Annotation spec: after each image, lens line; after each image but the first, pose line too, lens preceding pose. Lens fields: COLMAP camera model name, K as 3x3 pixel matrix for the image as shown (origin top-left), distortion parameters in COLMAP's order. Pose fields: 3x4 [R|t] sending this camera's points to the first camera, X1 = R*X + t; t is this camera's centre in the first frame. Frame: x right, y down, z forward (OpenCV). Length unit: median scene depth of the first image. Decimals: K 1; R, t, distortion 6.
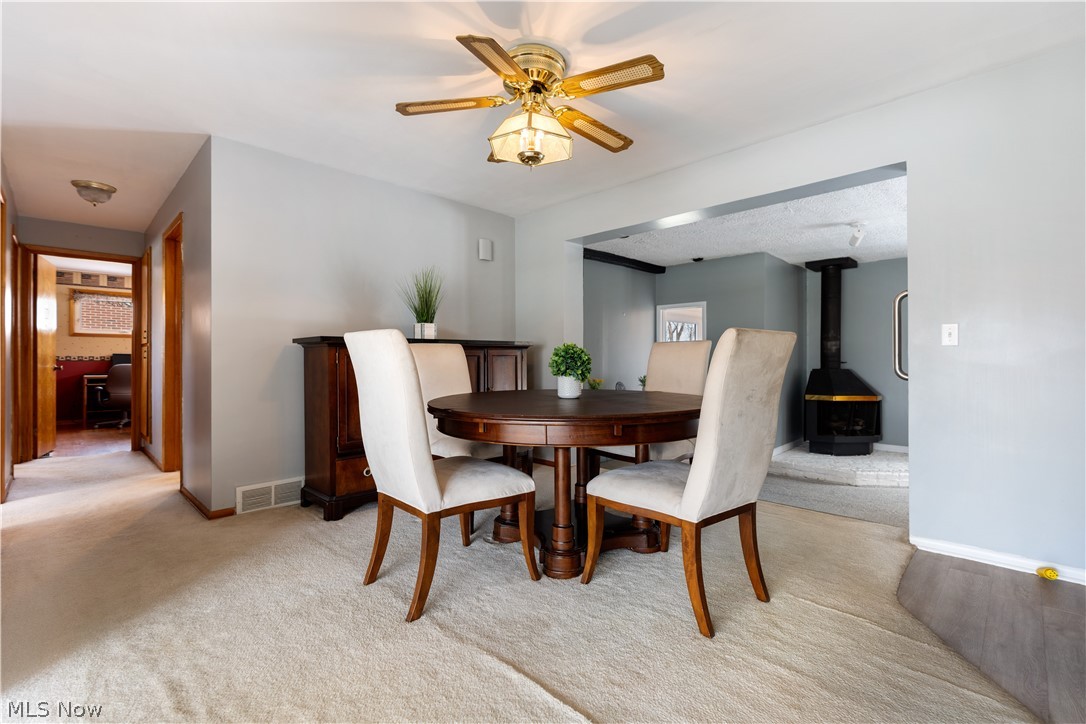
lens RADIAL K [[488.3, 0, 538.3], [0, 488.3, 360.3], [0, 0, 1]] dist [-0.002001, 0.001063]
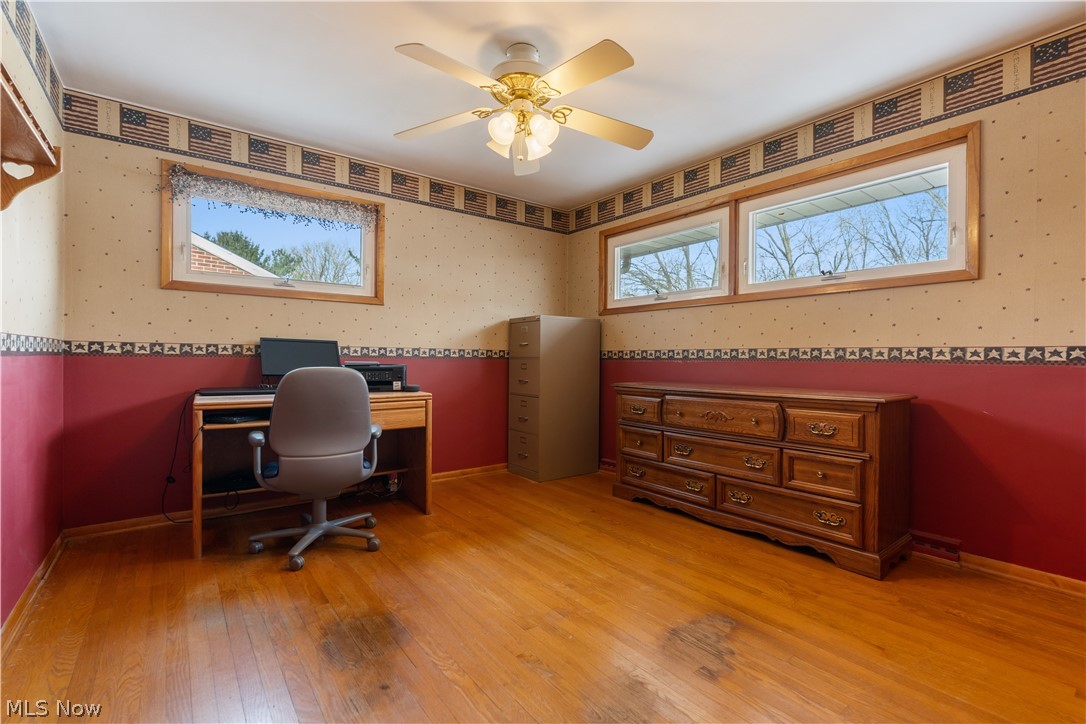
lens RADIAL K [[488.3, 0, 539.8], [0, 488.3, 357.8], [0, 0, 1]] dist [-0.002001, 0.001063]
pose [[0.994246, -0.016419, -0.105852, -0.887310], [0.014544, 0.999724, -0.018456, 0.019669], [0.106126, 0.016810, 0.994211, 0.924906]]
